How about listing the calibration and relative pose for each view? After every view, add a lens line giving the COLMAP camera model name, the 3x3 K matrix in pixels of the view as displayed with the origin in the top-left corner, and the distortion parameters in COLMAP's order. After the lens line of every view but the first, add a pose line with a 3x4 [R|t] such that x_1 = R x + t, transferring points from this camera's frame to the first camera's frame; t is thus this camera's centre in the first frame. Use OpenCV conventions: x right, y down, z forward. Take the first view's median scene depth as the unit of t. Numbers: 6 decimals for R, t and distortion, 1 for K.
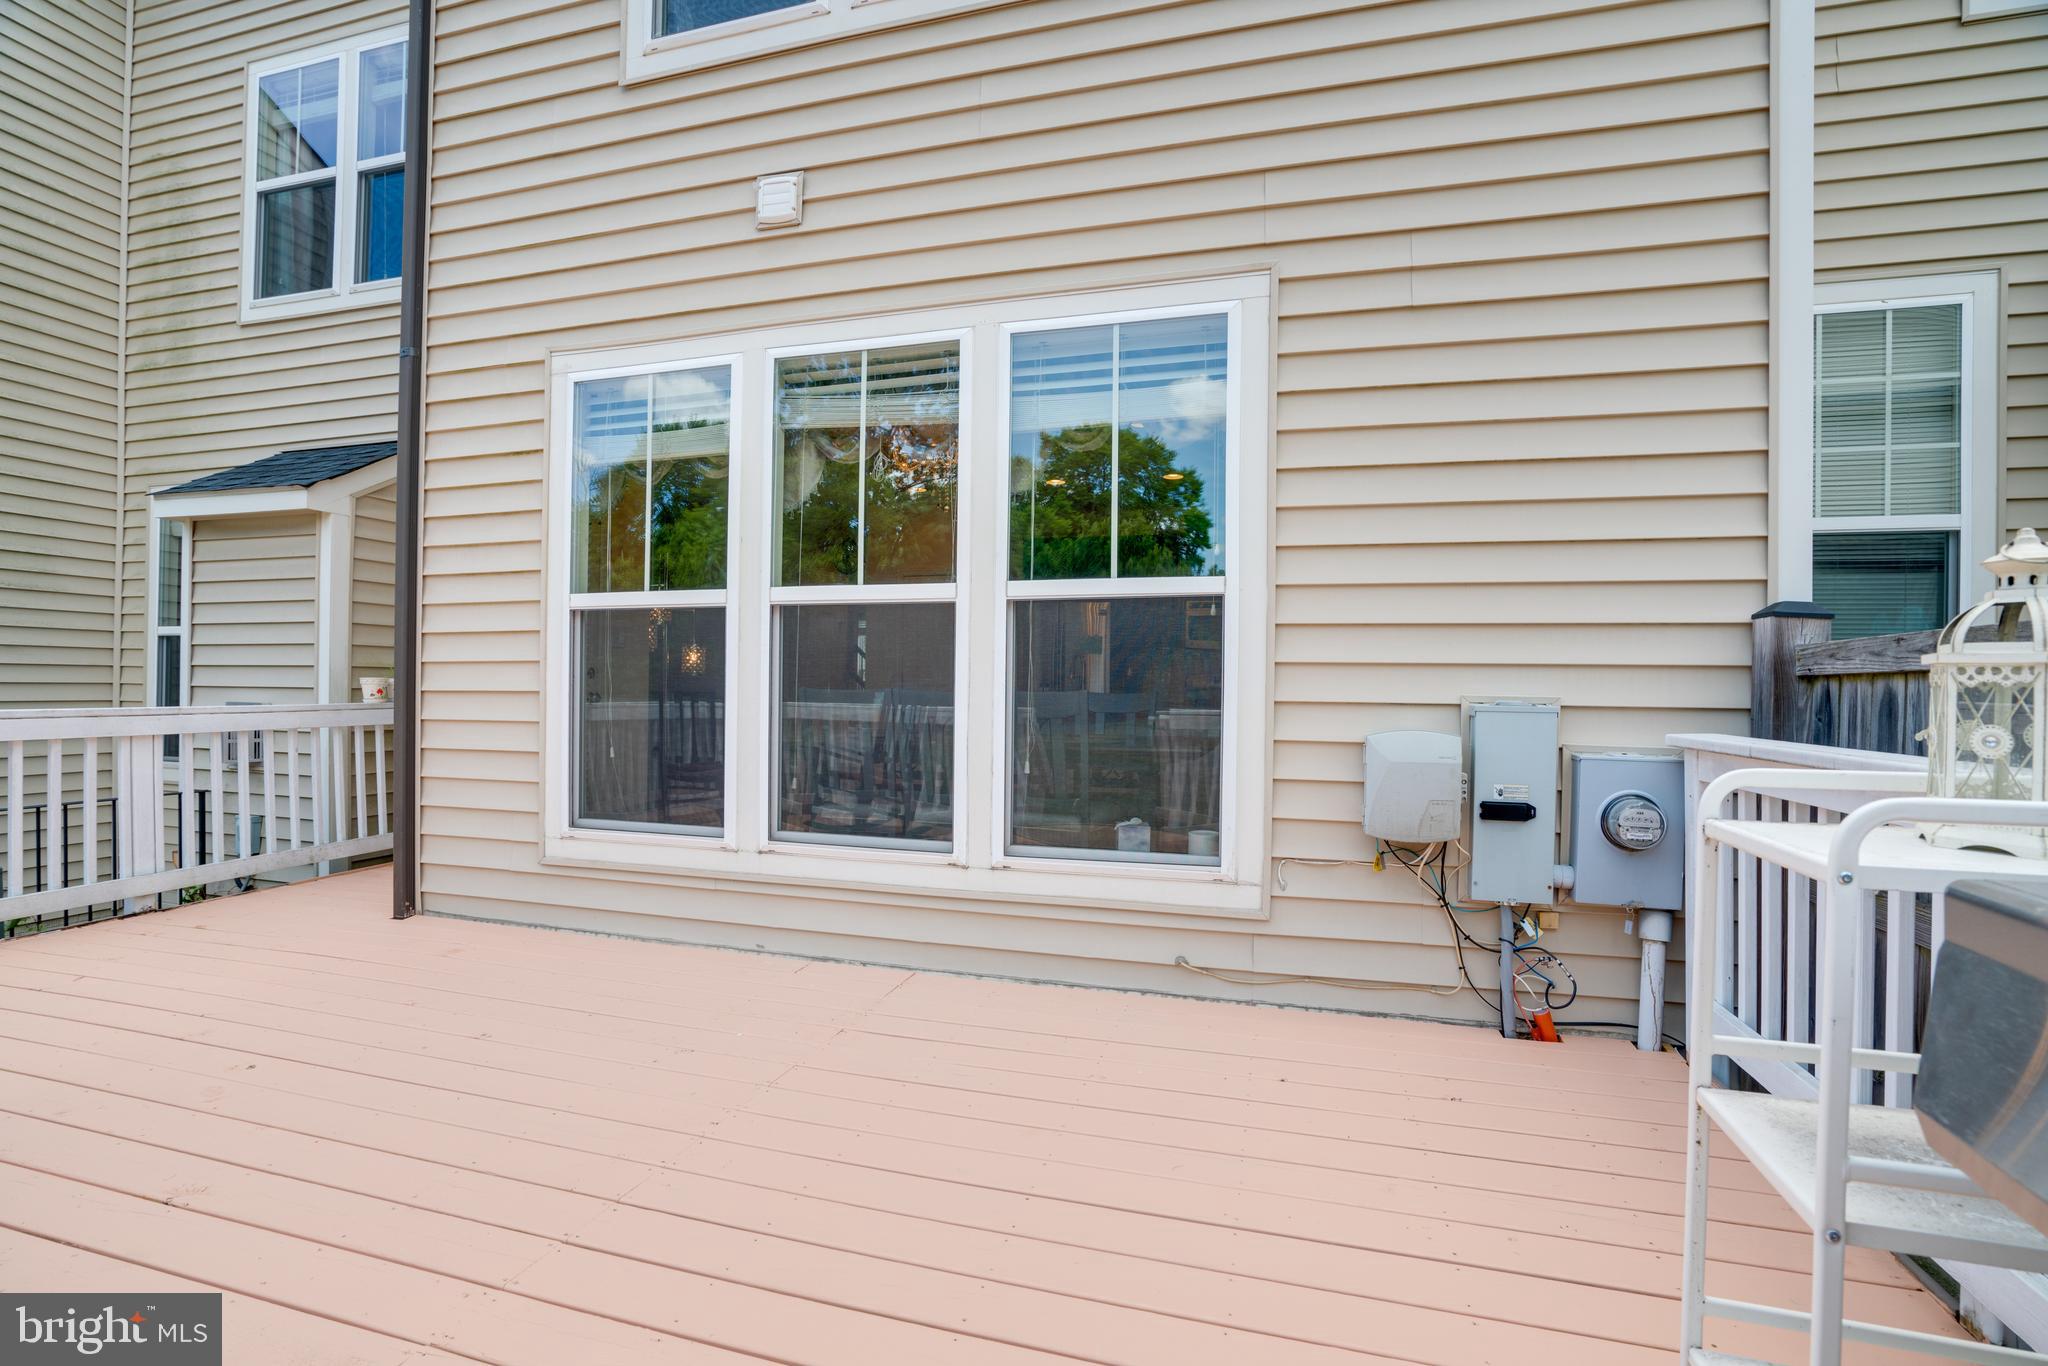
lens RADIAL K [[956.6, 0, 1024.0], [0, 956.6, 683.0], [0, 0, 1]] dist [-0.053717, 0.016526]
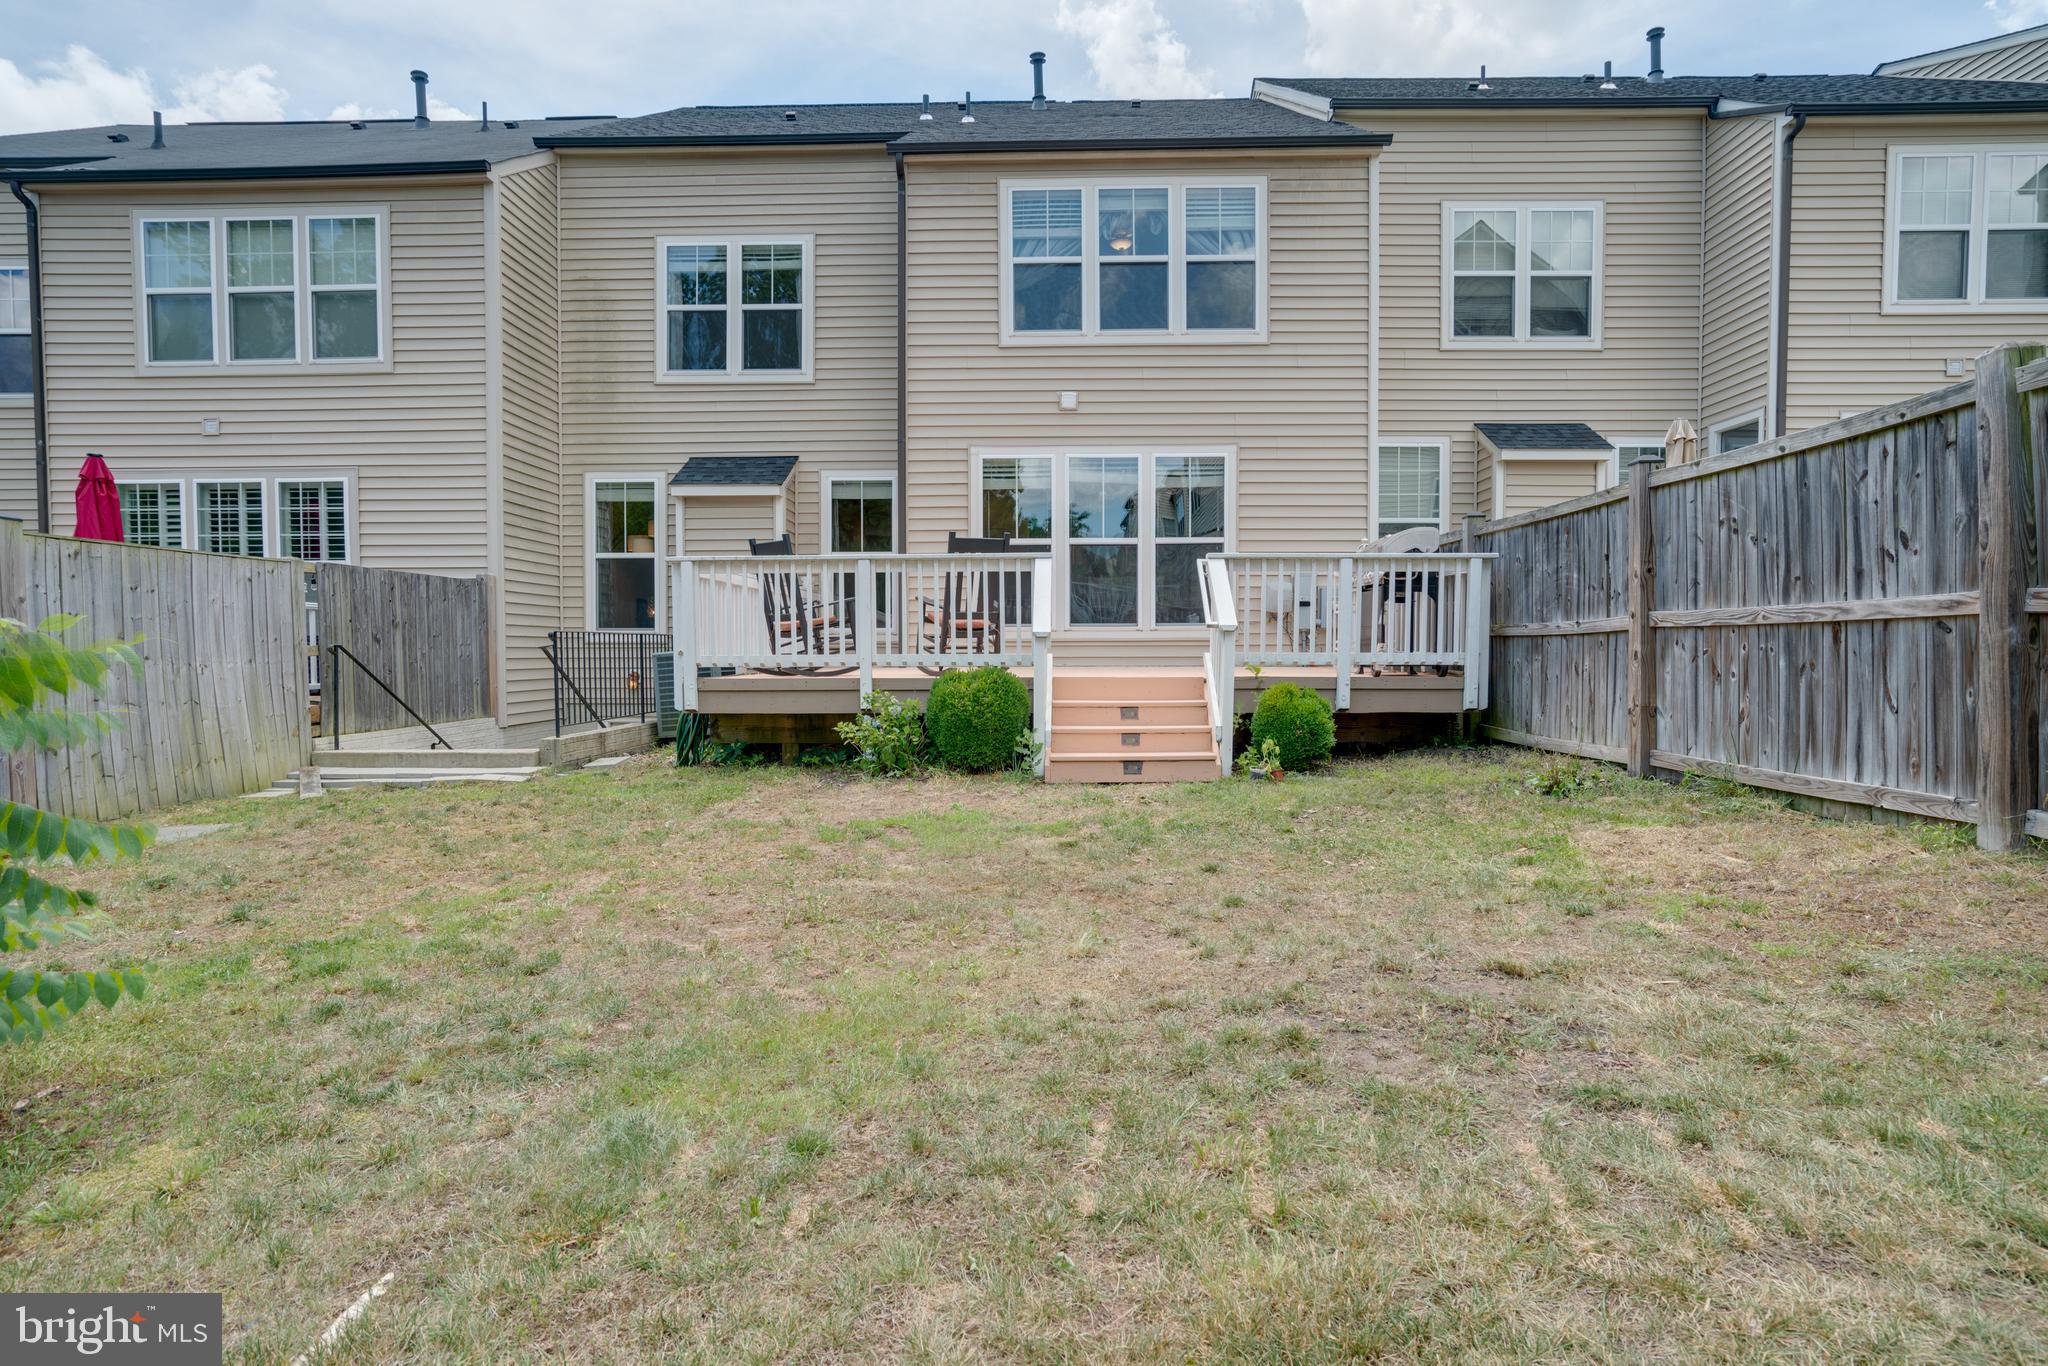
lens RADIAL K [[1115.3, 0, 1024.0], [0, 1115.3, 683.0], [0, 0, 1]] dist [-0.063919, 0.038950]
pose [[0.964457, -0.018546, 0.263587, -0.736482], [0.010942, 0.999481, 0.030287, 0.133070], [-0.264012, -0.026326, 0.964160, -1.262766]]
